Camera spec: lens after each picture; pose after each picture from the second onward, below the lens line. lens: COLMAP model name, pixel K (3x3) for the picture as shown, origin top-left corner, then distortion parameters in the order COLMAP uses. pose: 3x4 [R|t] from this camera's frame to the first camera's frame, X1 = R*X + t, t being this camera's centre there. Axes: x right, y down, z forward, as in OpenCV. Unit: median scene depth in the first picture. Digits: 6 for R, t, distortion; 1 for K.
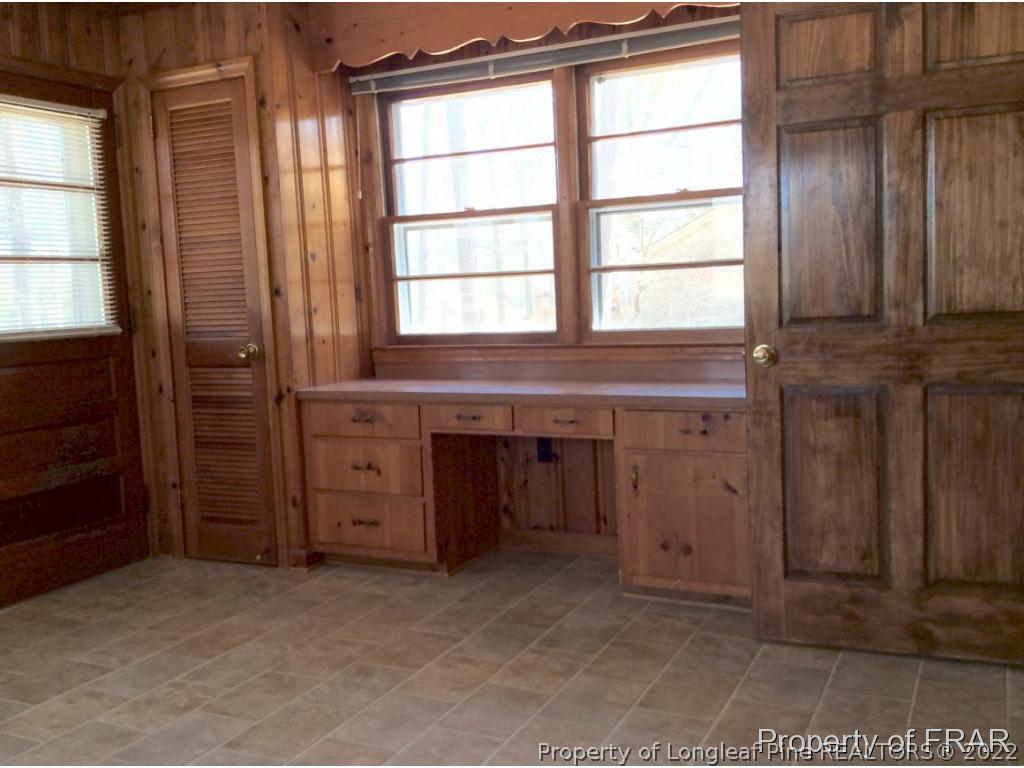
lens RADIAL K [[956.0, 0, 514.8], [0, 956.0, 381.9], [0, 0, 1]] dist [0.025176, 0.000000]
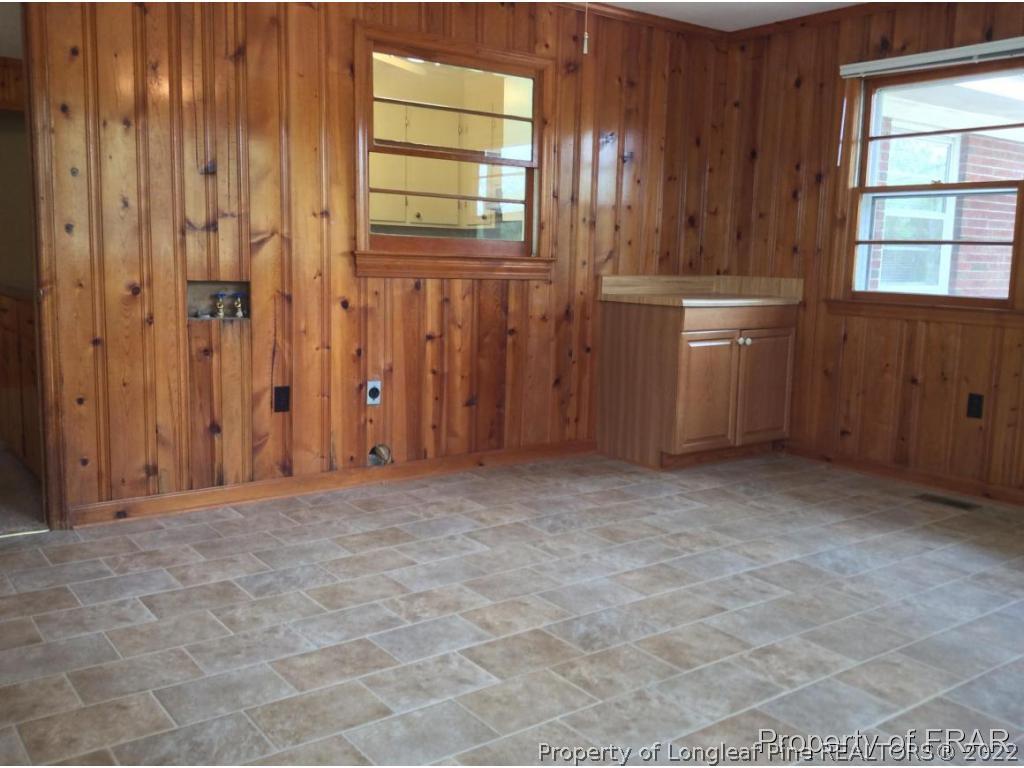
lens RADIAL K [[956.0, 0, 512.6], [0, 956.0, 384.7], [0, 0, 1]] dist [0.025176, 0.000000]
pose [[-0.887777, -0.043596, 0.458205, -0.513064], [0.058934, 0.976544, 0.207097, -0.147050], [-0.456486, 0.210860, -0.864383, 1.793462]]
